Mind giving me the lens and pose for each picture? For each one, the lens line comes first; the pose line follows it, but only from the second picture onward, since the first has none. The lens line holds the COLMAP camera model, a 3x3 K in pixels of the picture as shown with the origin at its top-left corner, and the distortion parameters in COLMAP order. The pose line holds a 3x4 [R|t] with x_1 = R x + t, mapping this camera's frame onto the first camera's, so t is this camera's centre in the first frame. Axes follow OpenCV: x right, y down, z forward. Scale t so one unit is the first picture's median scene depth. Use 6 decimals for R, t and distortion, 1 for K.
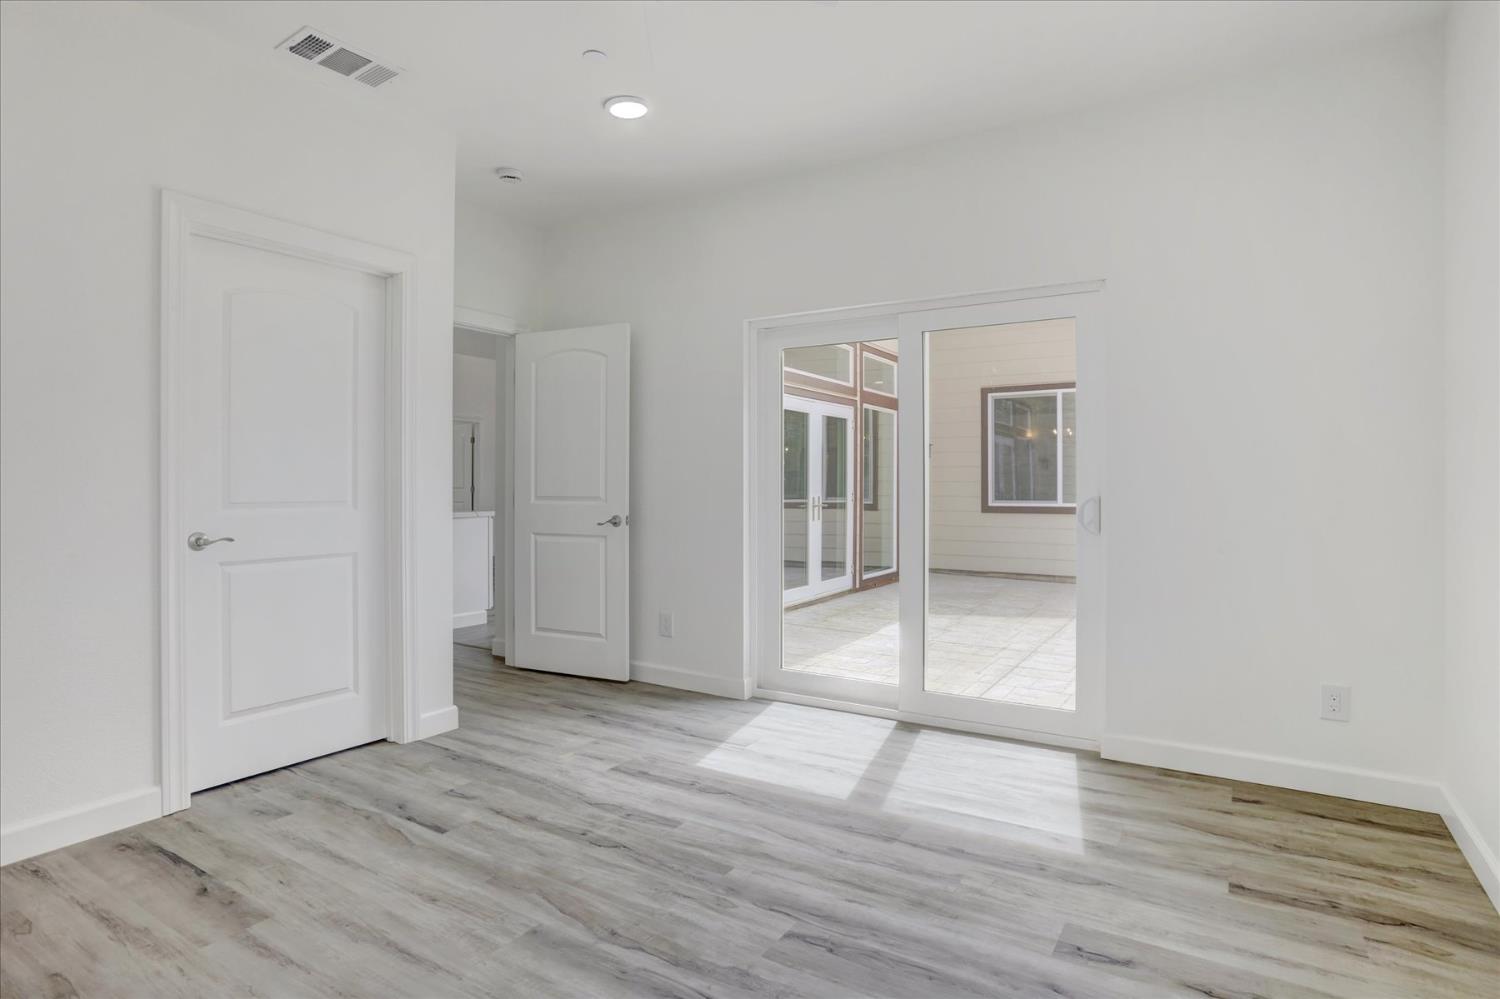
lens RADIAL K [[797.5, 0, 755.6], [0, 797.5, 483.3], [0, 0, 1]] dist [-0.071136, 0.036641]
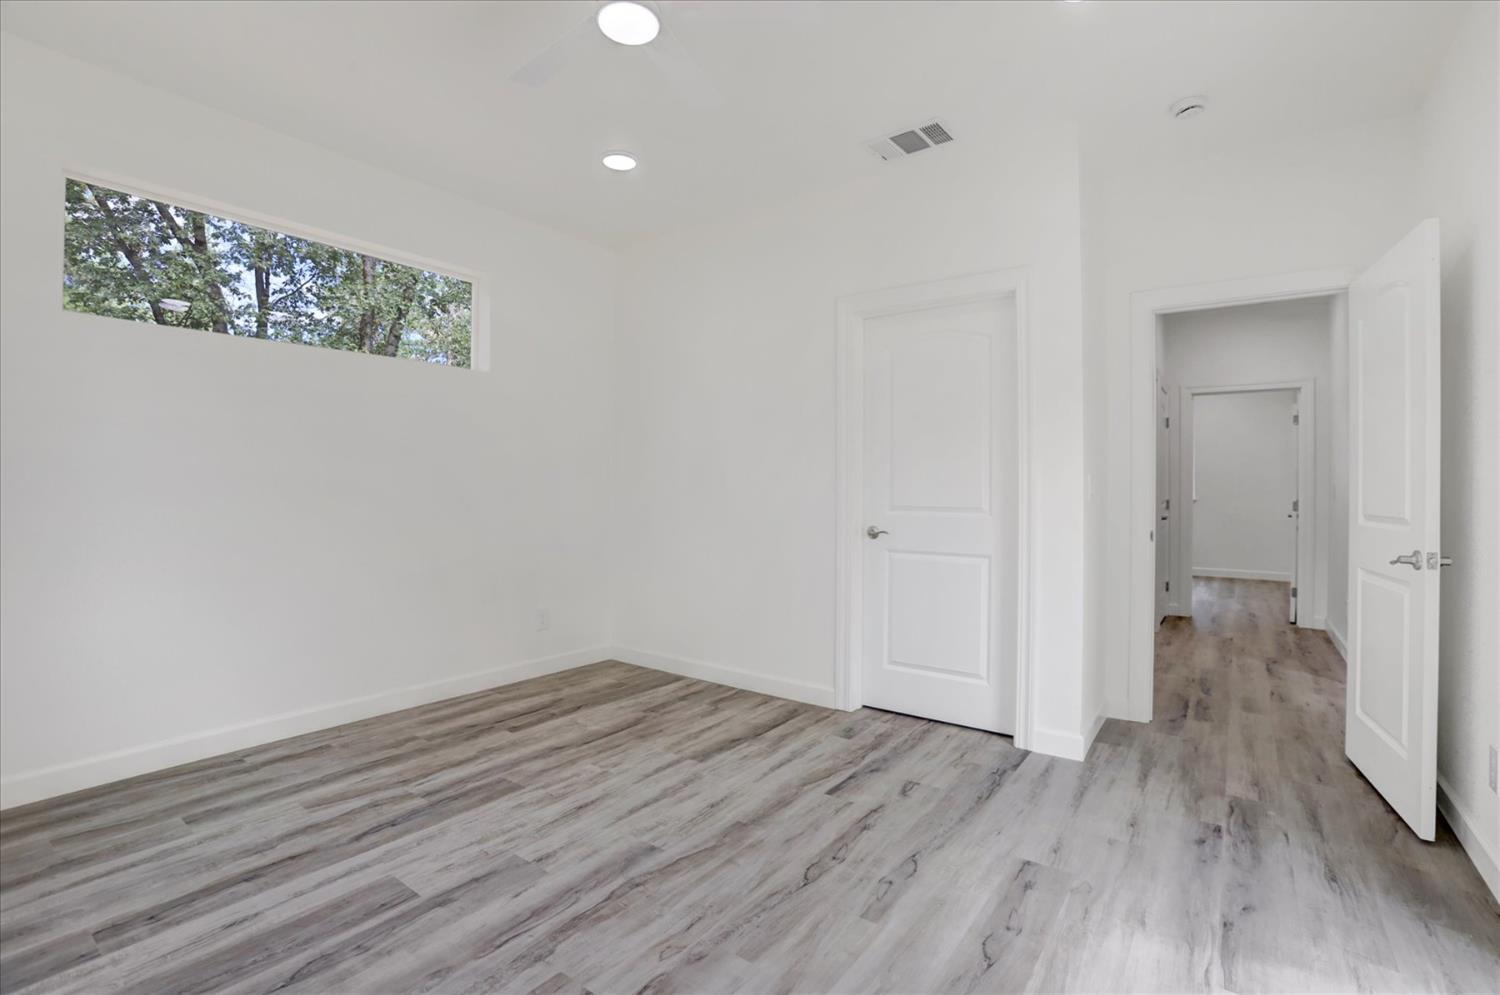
lens RADIAL K [[682.6, 0, 747.4], [0, 682.6, 488.0], [0, 0, 1]] dist [-0.073051, 0.027748]
pose [[-0.076092, -0.005355, -0.997086, 0.609864], [-0.007851, 0.999958, -0.004771, 0.001195], [0.997070, 0.007465, -0.076130, 0.964771]]
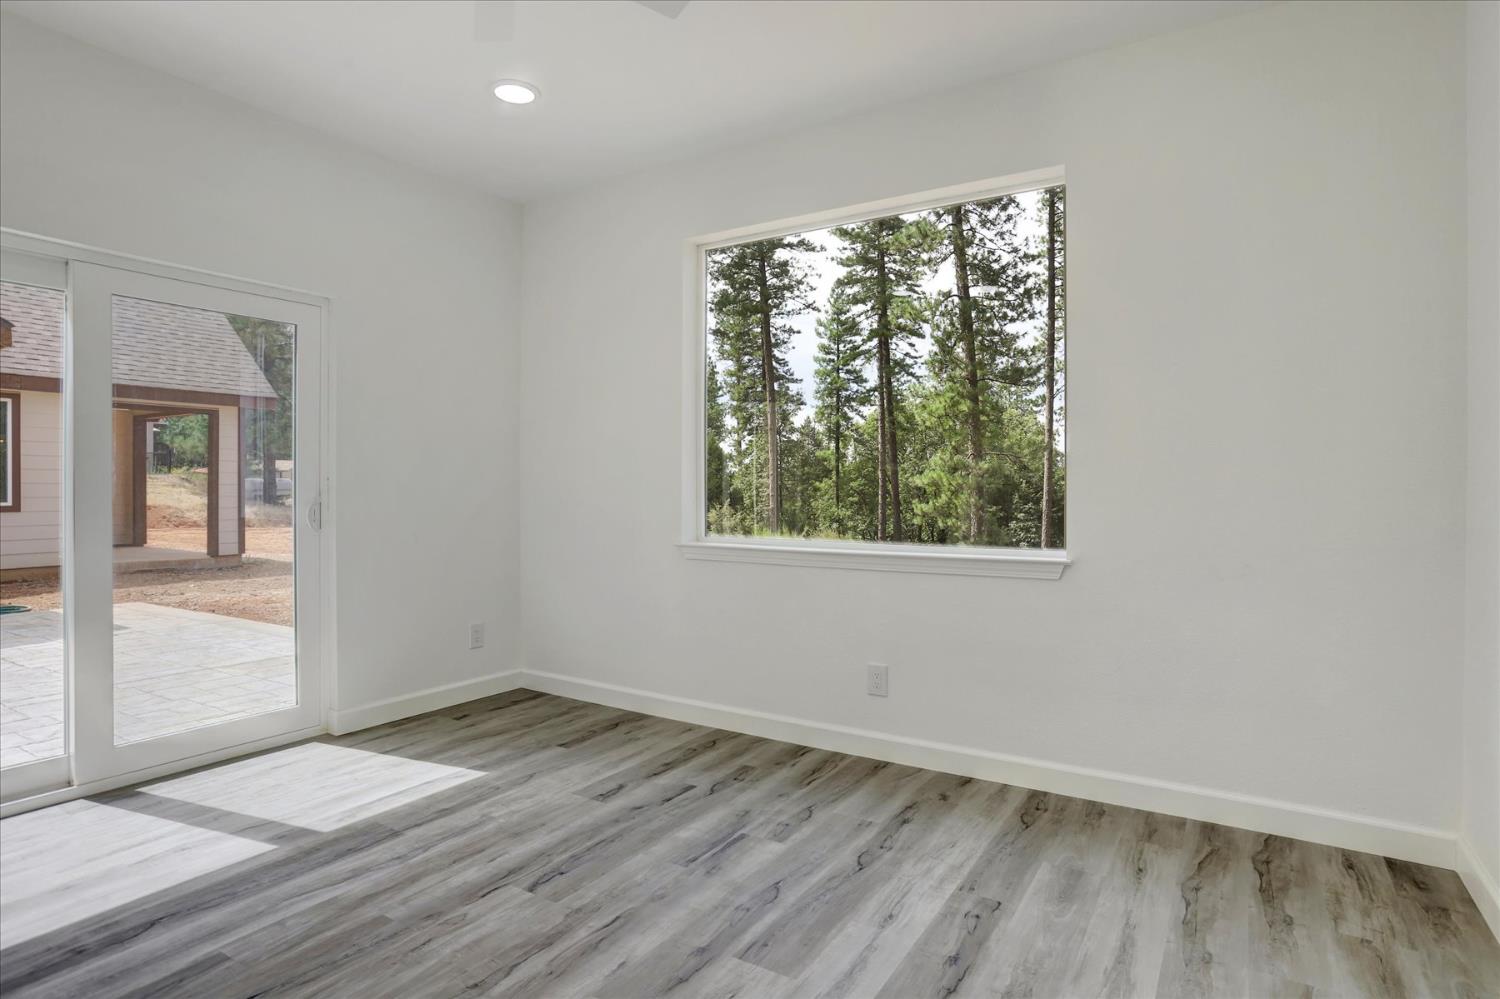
lens RADIAL K [[797.5, 0, 755.6], [0, 797.5, 483.3], [0, 0, 1]] dist [-0.071136, 0.036641]
pose [[-0.002712, 0.004038, 0.999988, -0.849179], [-0.002123, 0.999990, -0.004044, -0.002016], [-0.999994, -0.002134, -0.002704, 0.532594]]
